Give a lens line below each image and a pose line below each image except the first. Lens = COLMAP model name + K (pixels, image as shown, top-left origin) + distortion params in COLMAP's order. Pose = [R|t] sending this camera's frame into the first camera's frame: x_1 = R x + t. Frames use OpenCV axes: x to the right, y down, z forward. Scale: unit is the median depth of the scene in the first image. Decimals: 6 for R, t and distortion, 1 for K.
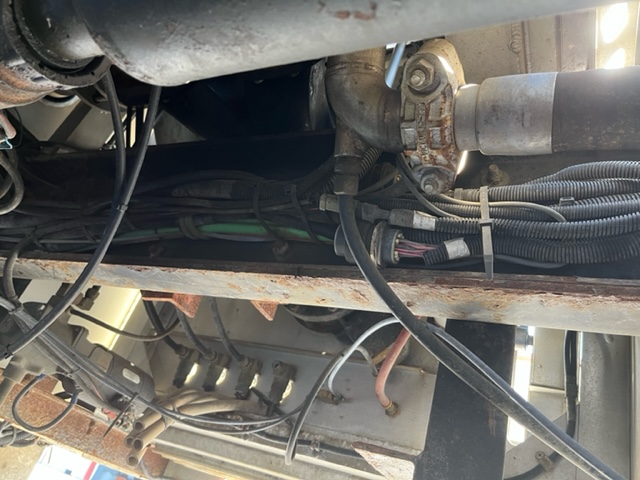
lens RADIAL K [[491.2, 0, 320.0], [0, 491.2, 240.0], [0, 0, 1]] dist [-0.000759, -0.008561]
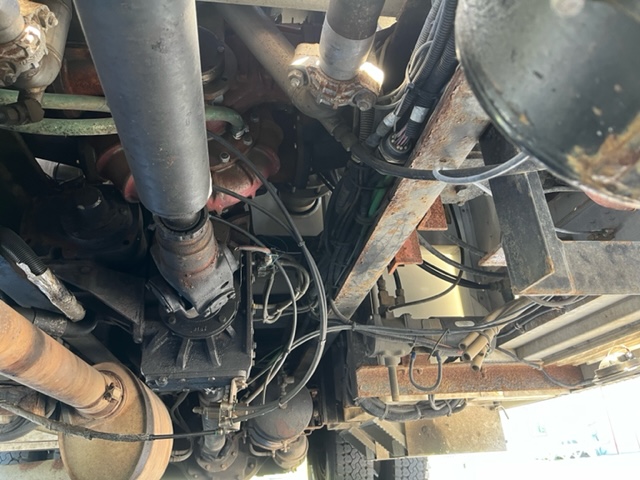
lens RADIAL K [[491.2, 0, 320.0], [0, 491.2, 240.0], [0, 0, 1]] dist [-0.000759, -0.008561]
pose [[0.470123, -0.637332, -0.610567, 0.445278], [0.632782, 0.725647, -0.270229, 0.276310], [0.615282, -0.259315, 0.744435, -0.166915]]
